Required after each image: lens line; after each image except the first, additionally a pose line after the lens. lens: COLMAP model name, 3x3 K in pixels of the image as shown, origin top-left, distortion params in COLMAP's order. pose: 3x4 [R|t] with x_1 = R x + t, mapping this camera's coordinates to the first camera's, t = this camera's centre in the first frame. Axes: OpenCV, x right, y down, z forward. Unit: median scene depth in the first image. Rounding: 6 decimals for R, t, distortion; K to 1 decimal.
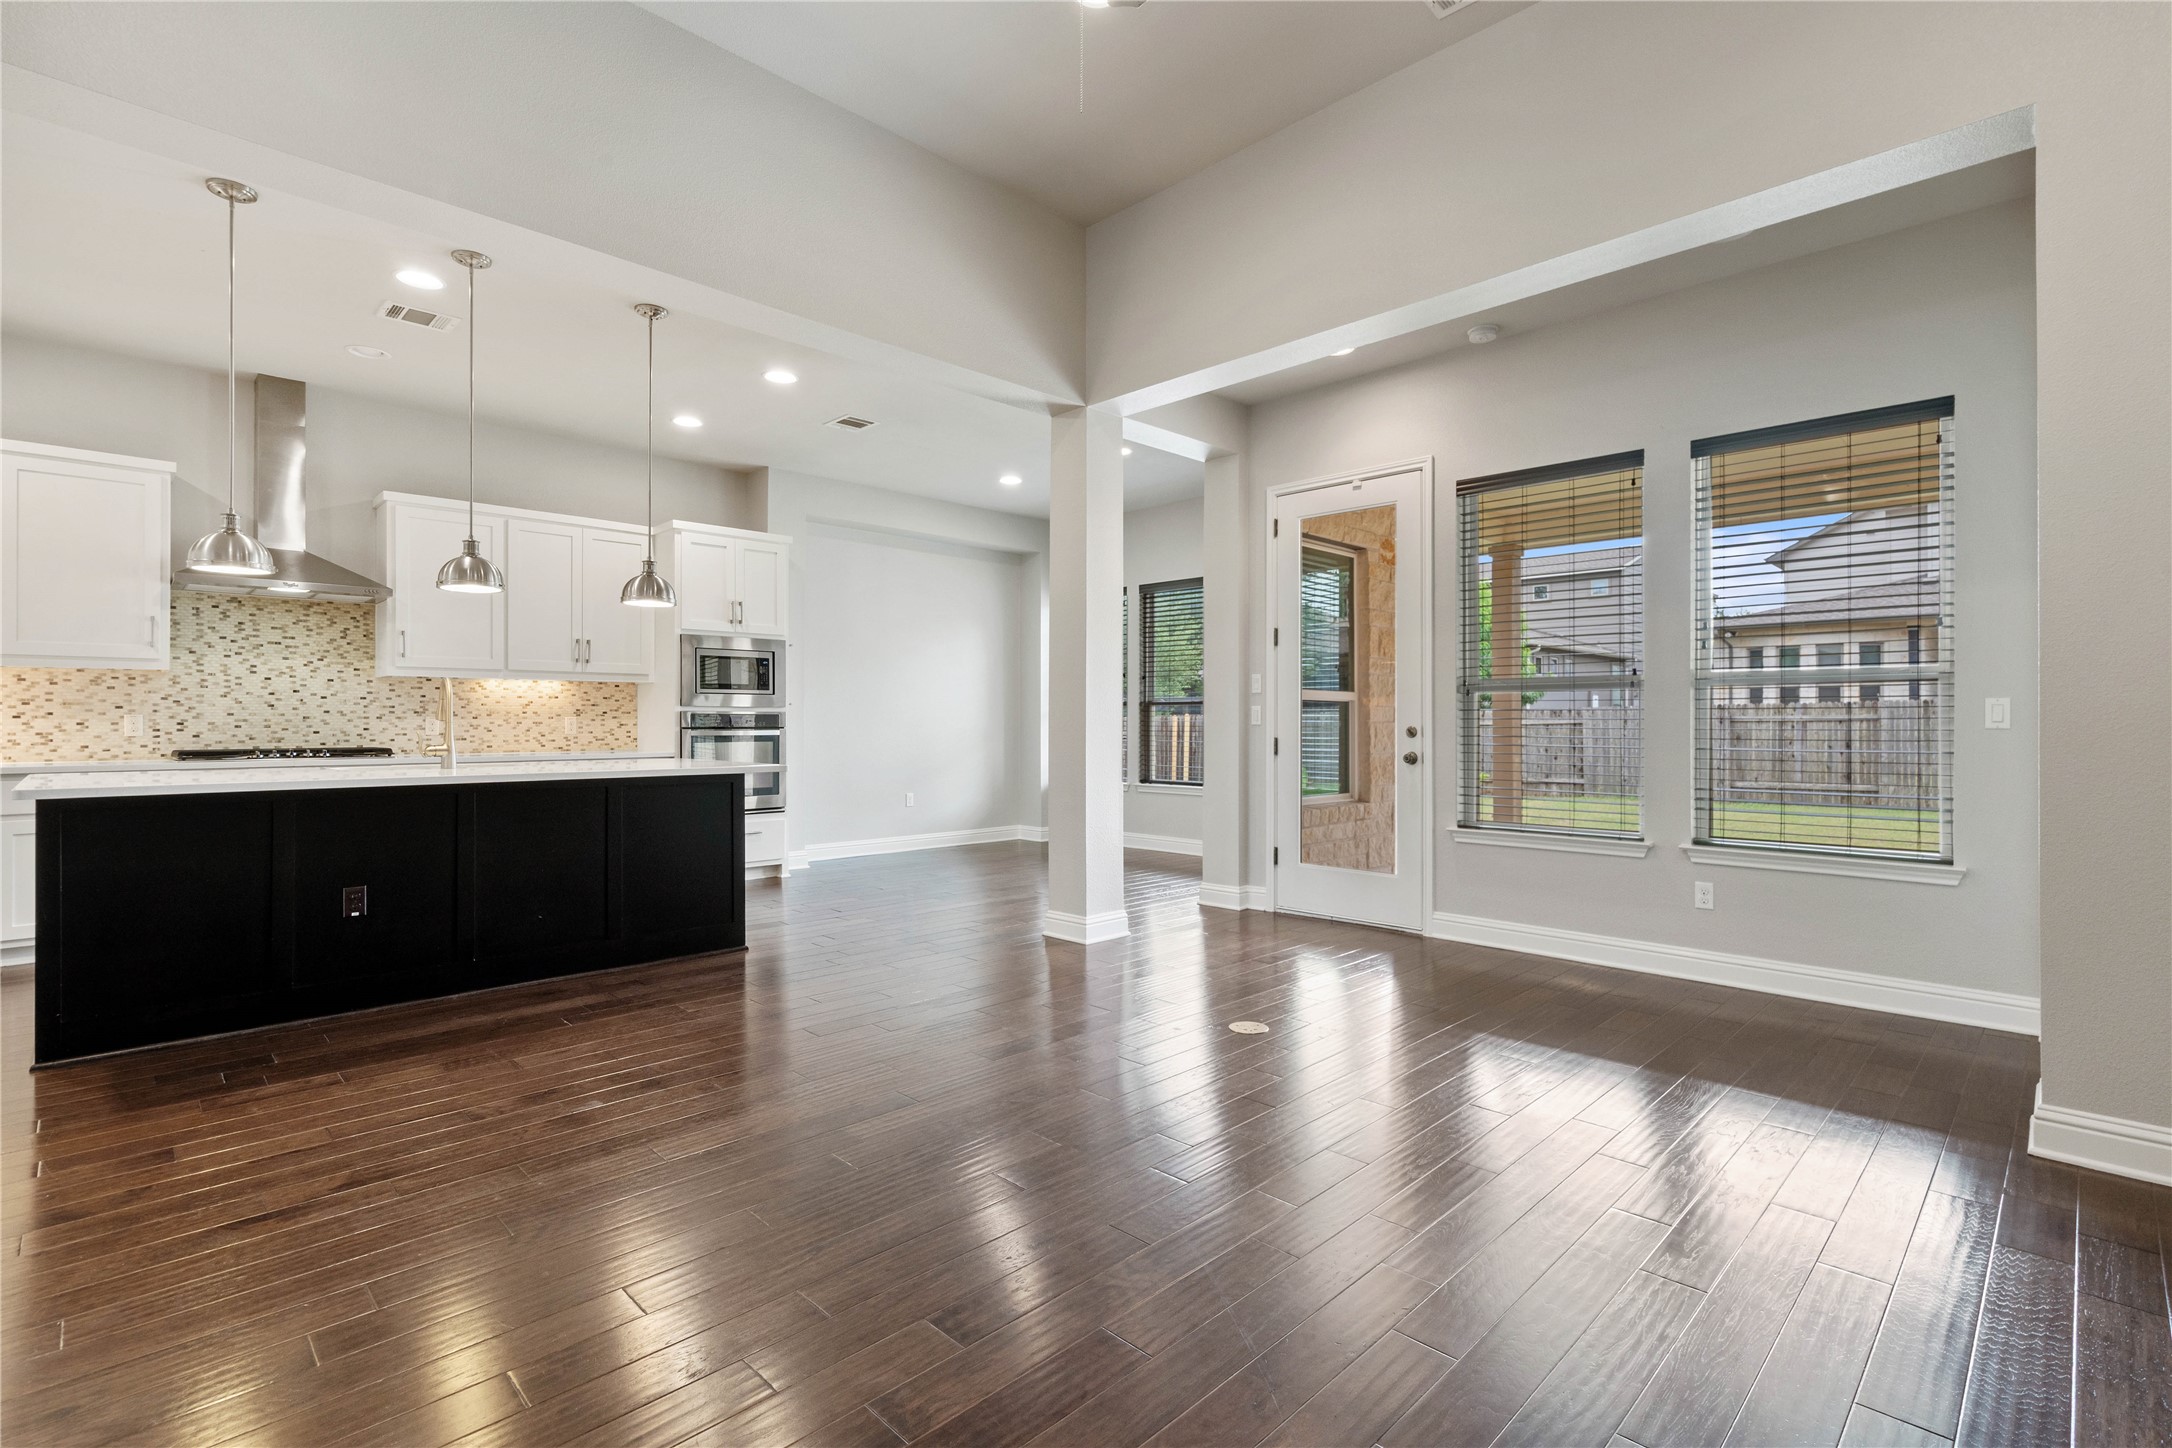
lens RADIAL K [[1004.9, 0, 1115.4], [0, 1004.9, 711.9], [0, 0, 1]] dist [0.002874, 0.001112]
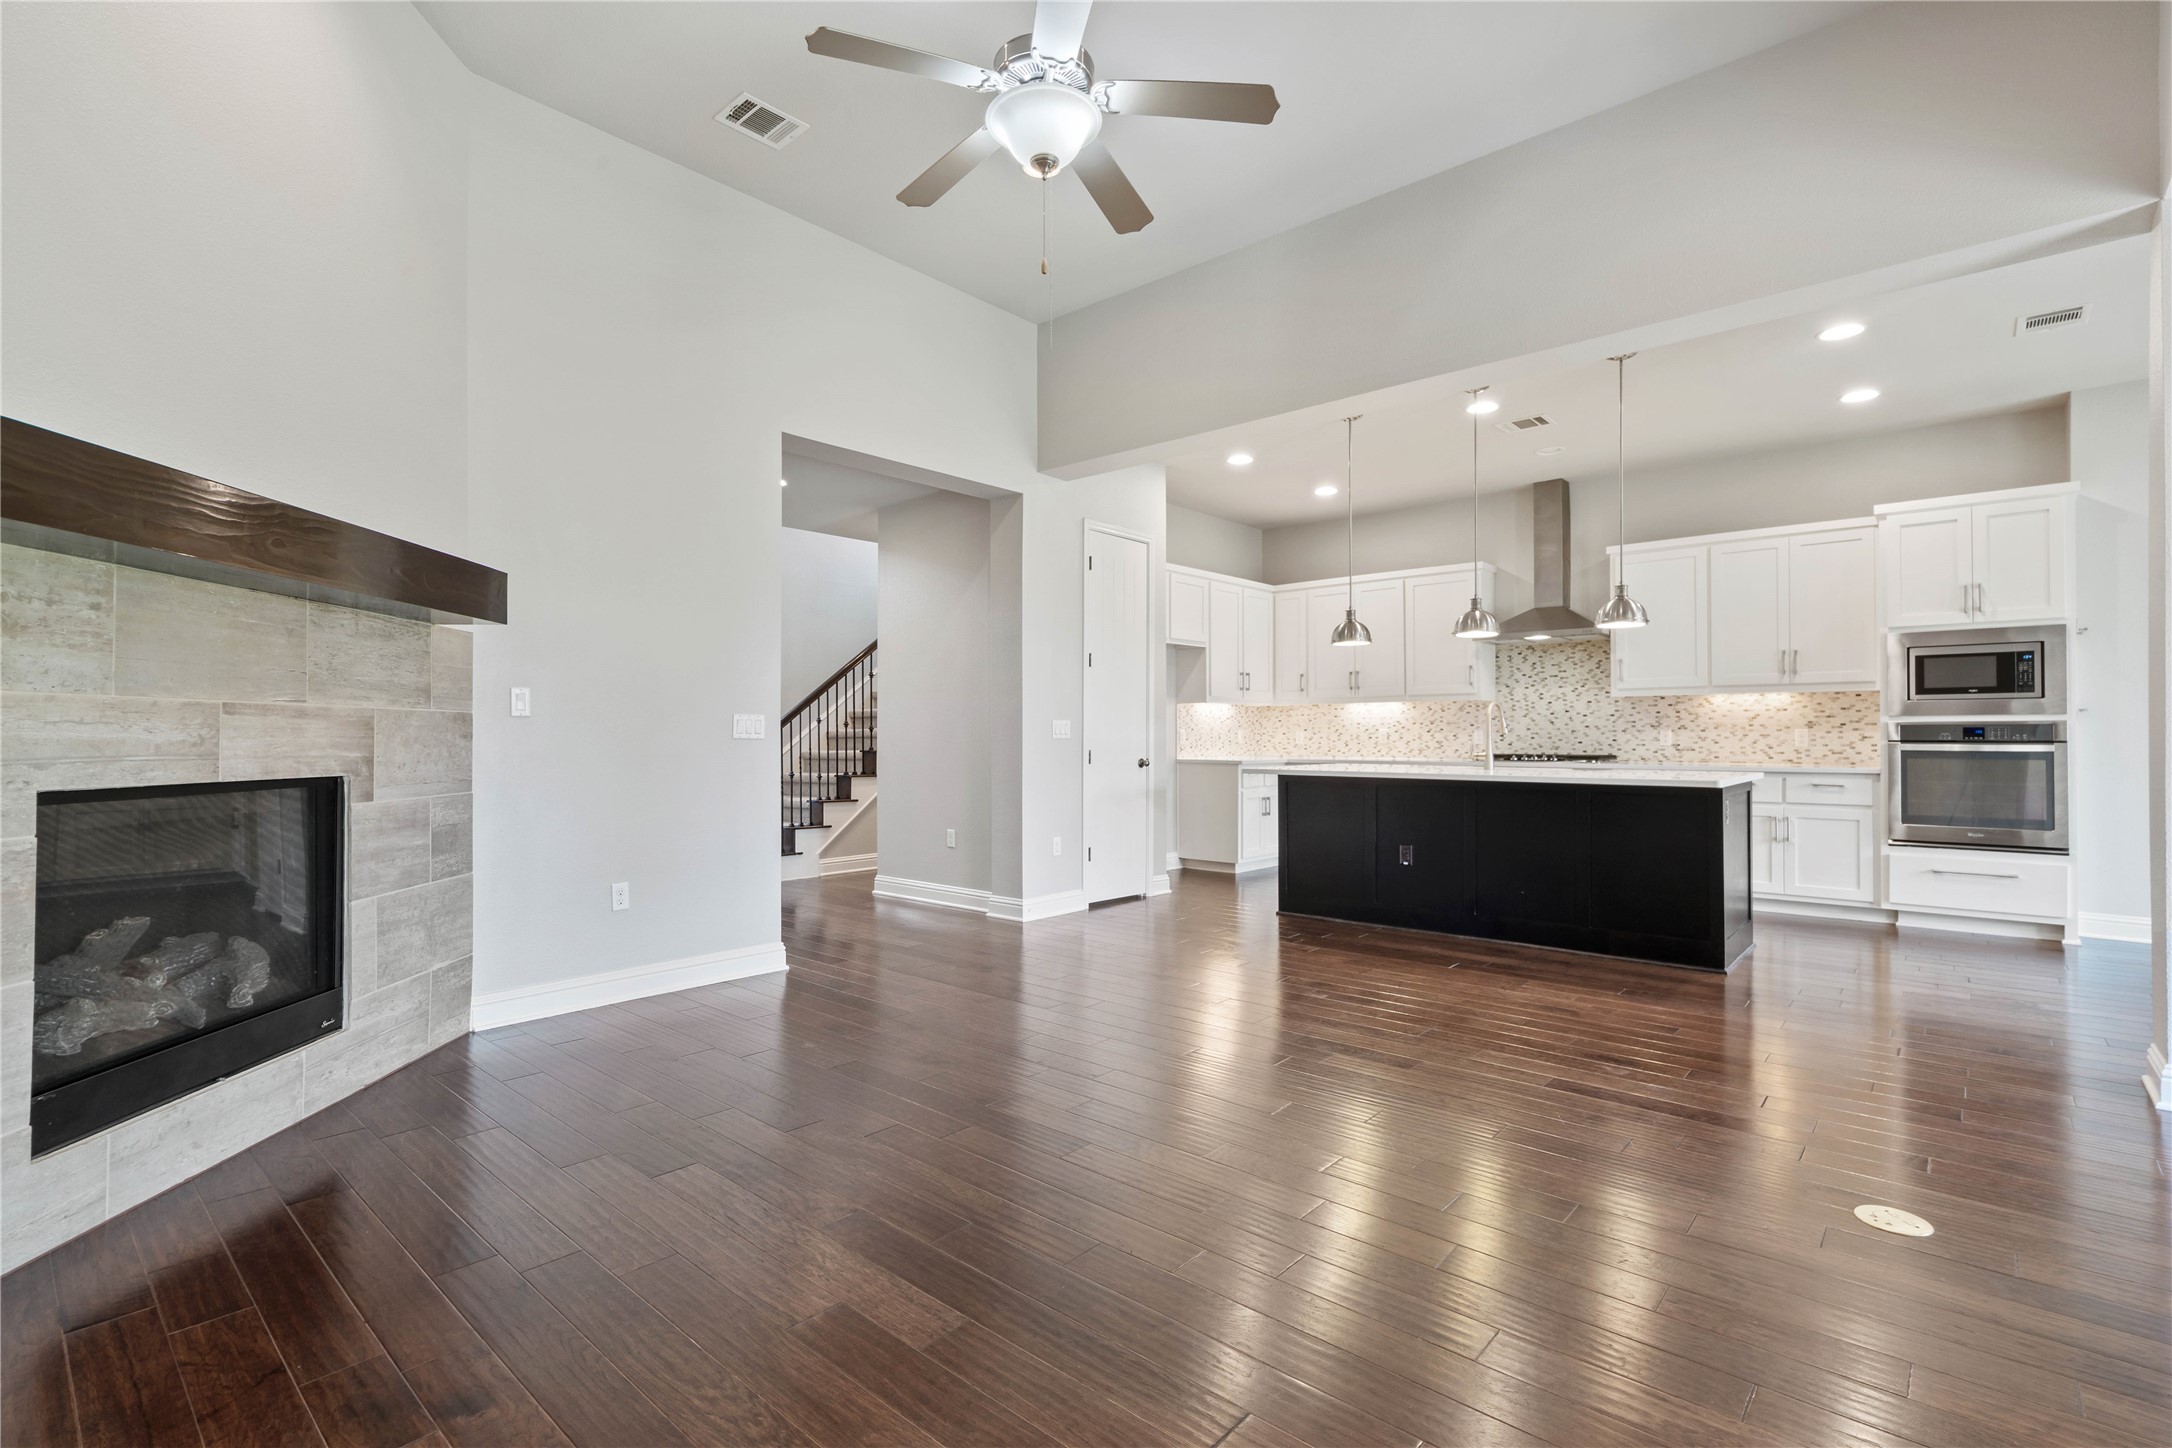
lens RADIAL K [[1004.9, 0, 1077.5], [0, 1004.9, 730.0], [0, 0, 1]] dist [0.002874, 0.001112]
pose [[0.039924, -0.005484, -0.999188, 0.477225], [0.010571, 0.999931, -0.005065, 0.003849], [0.999147, -0.010360, 0.039980, 0.302498]]
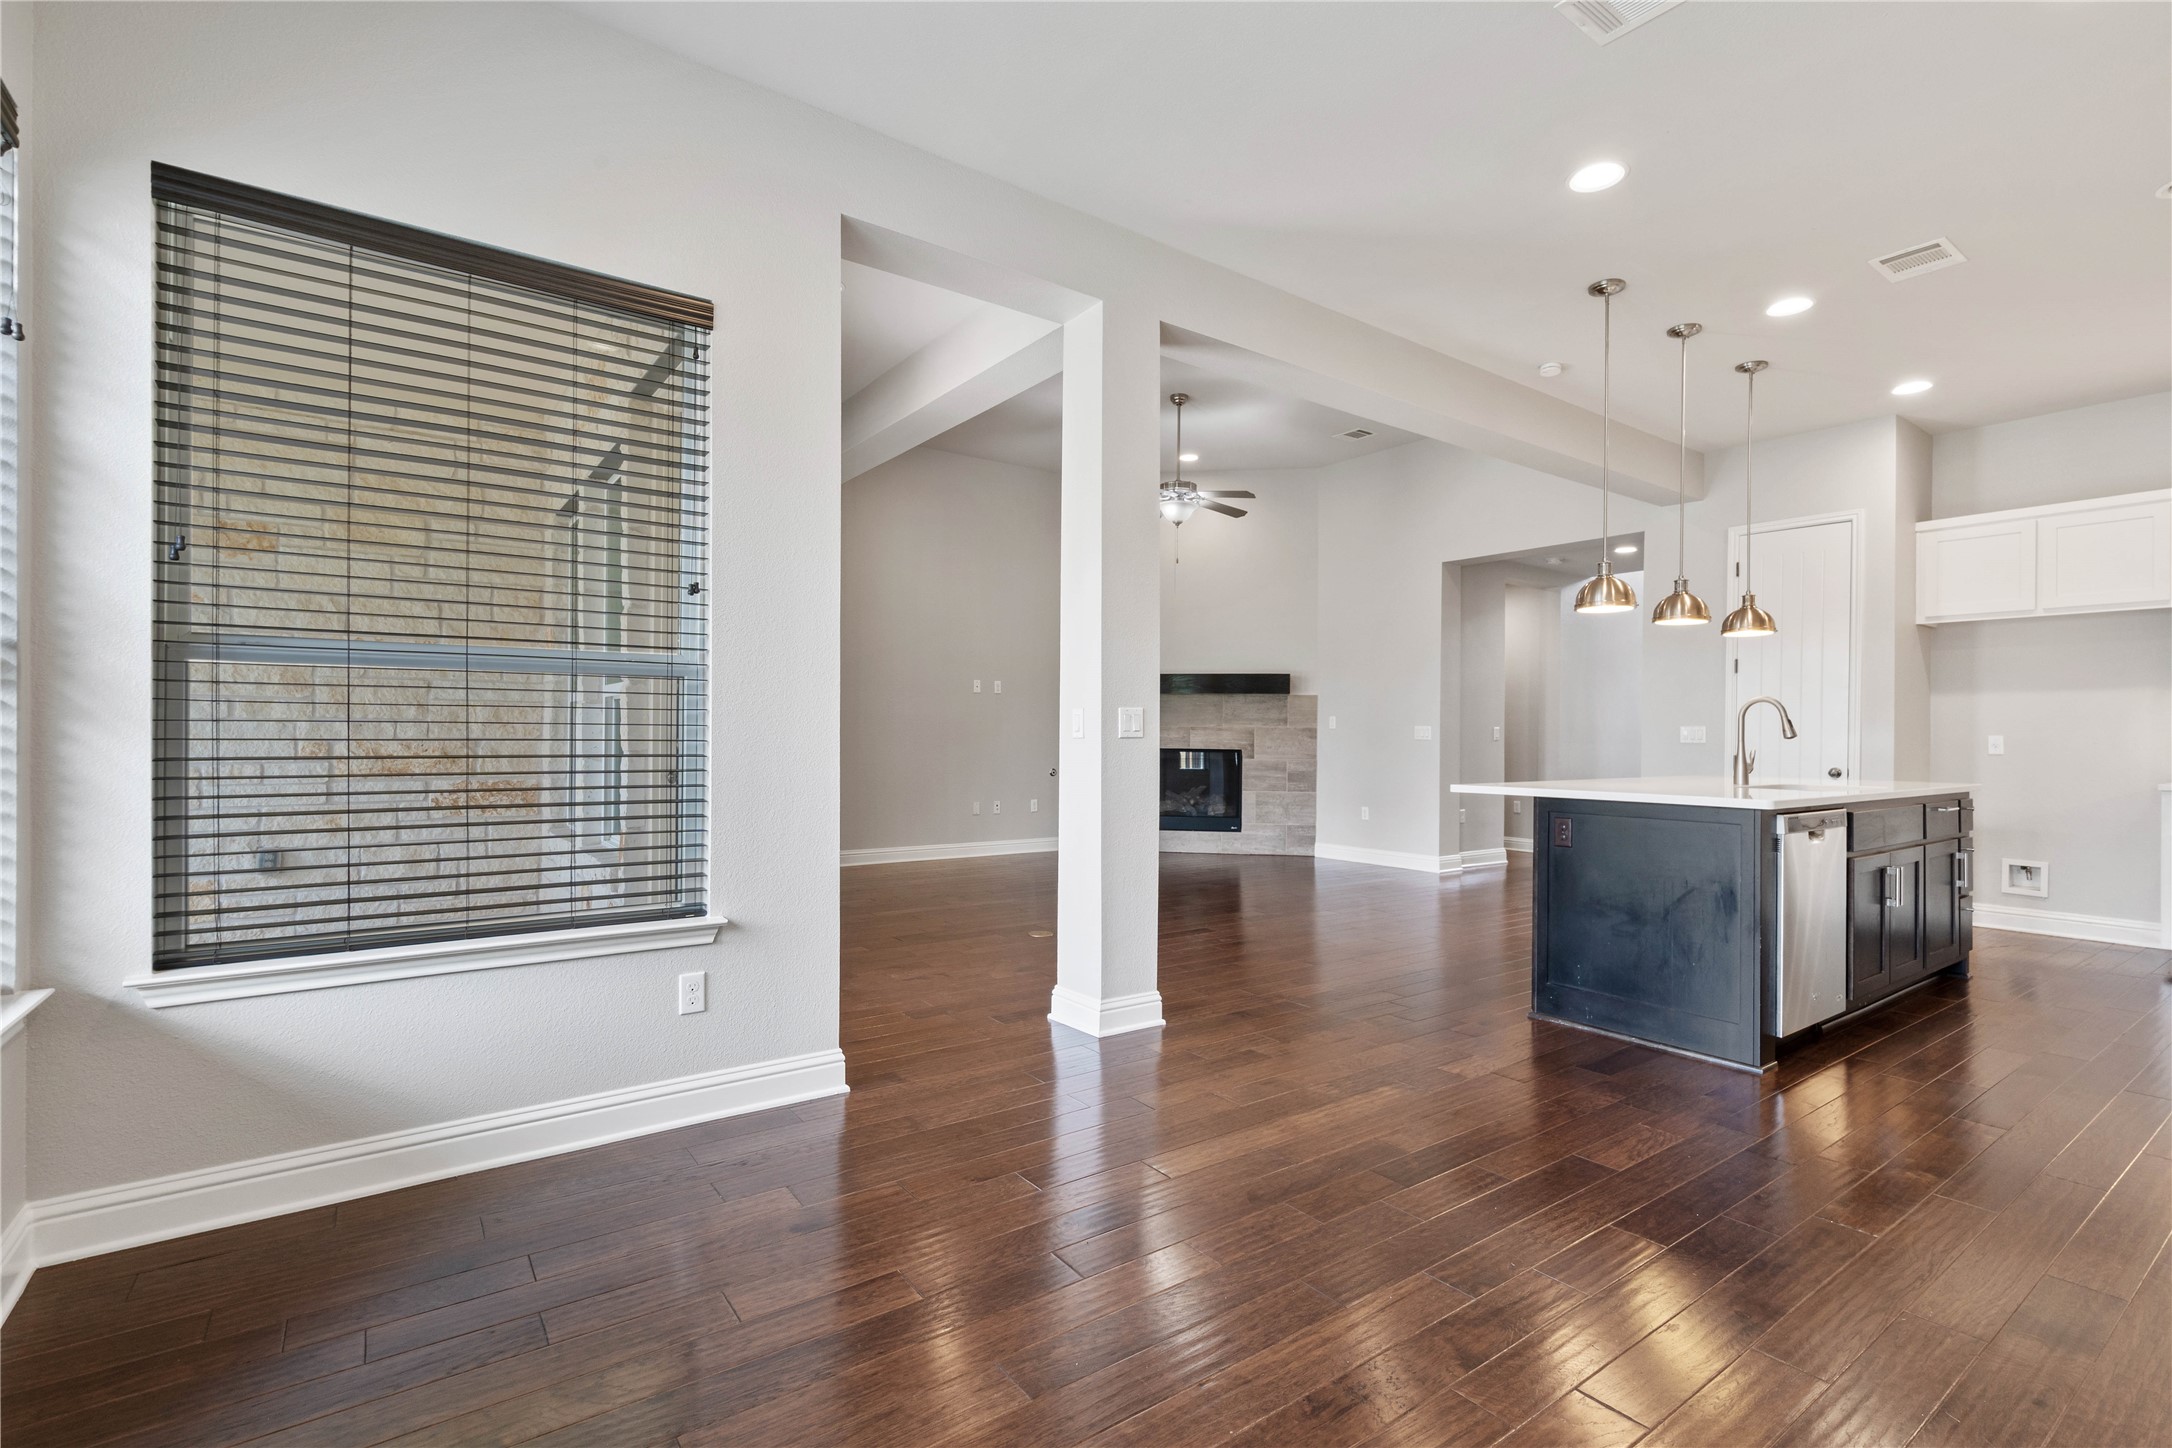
lens RADIAL K [[1004.9, 0, 1105.1], [0, 1004.9, 730.2], [0, 0, 1]] dist [0.002874, 0.001112]
pose [[-0.986241, -0.007240, 0.165155, -0.138861], [-0.009966, 0.999827, -0.015681, 0.018291], [-0.165013, -0.017111, -0.986143, 1.614132]]
